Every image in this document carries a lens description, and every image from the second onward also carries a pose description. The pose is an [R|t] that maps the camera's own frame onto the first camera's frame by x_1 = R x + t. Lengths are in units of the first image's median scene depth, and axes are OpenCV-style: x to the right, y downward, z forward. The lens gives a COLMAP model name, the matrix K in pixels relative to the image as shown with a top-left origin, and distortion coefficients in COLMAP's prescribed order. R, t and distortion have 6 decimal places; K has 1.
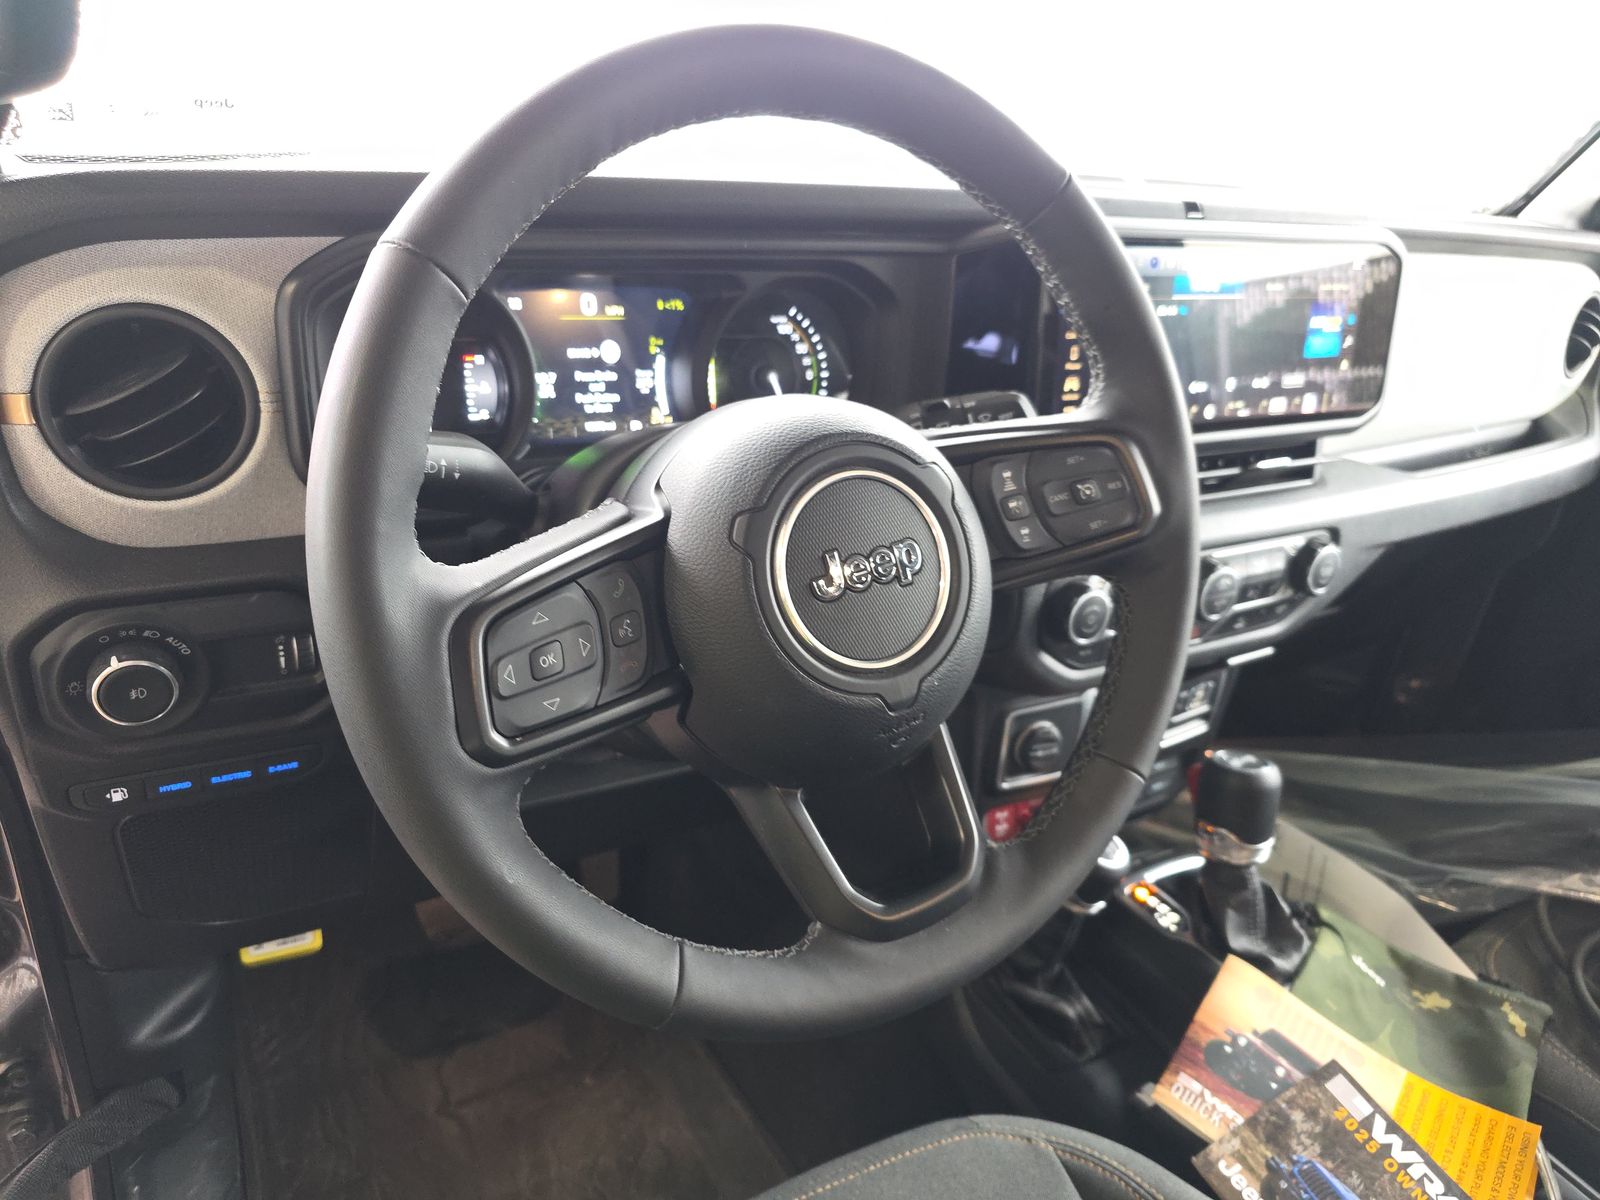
lens RADIAL K [[1078.8, 0, 807.4], [0, 1078.8, 609.1], [0, 0, 1]] dist [0.043043, -0.045275]
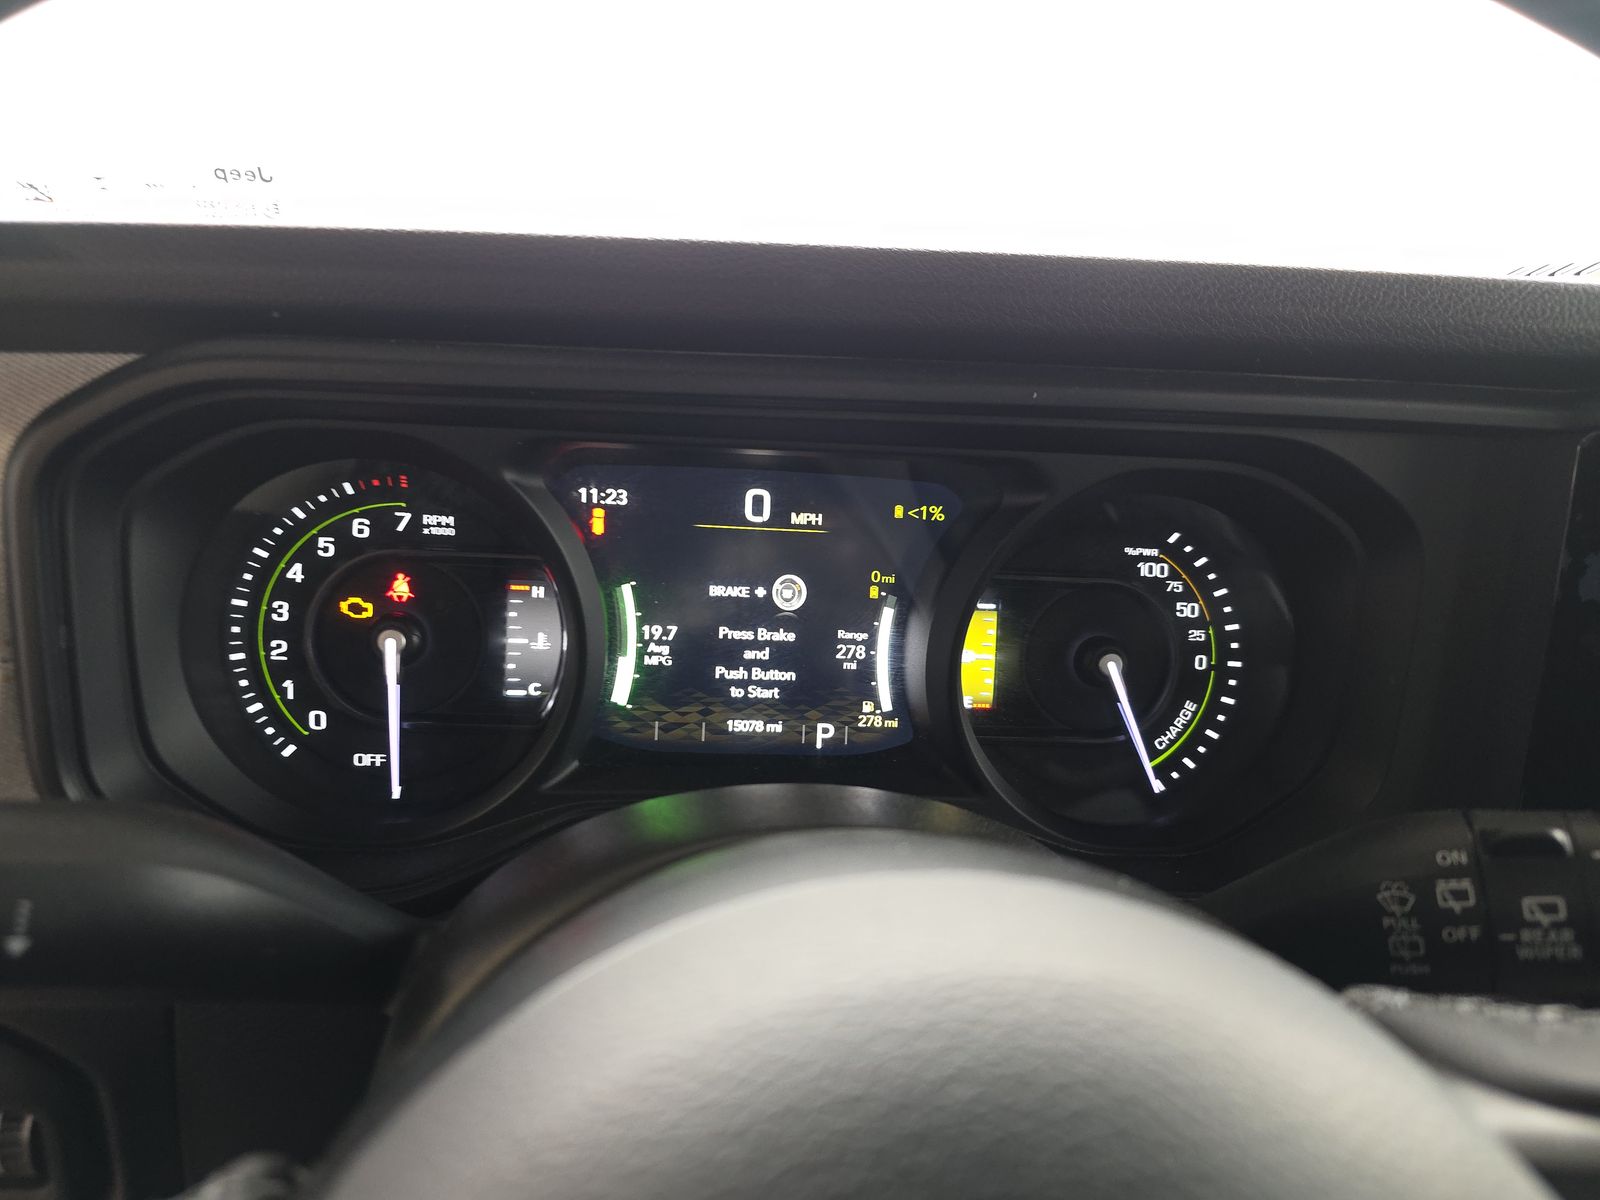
lens RADIAL K [[1078.8, 0, 807.4], [0, 1078.8, 609.1], [0, 0, 1]] dist [0.043043, -0.045275]
pose [[0.908345, 0.095403, -0.407194, 0.038120], [-0.159572, 0.979037, -0.126582, -0.150642], [0.386582, 0.179957, 0.904528, 0.484723]]
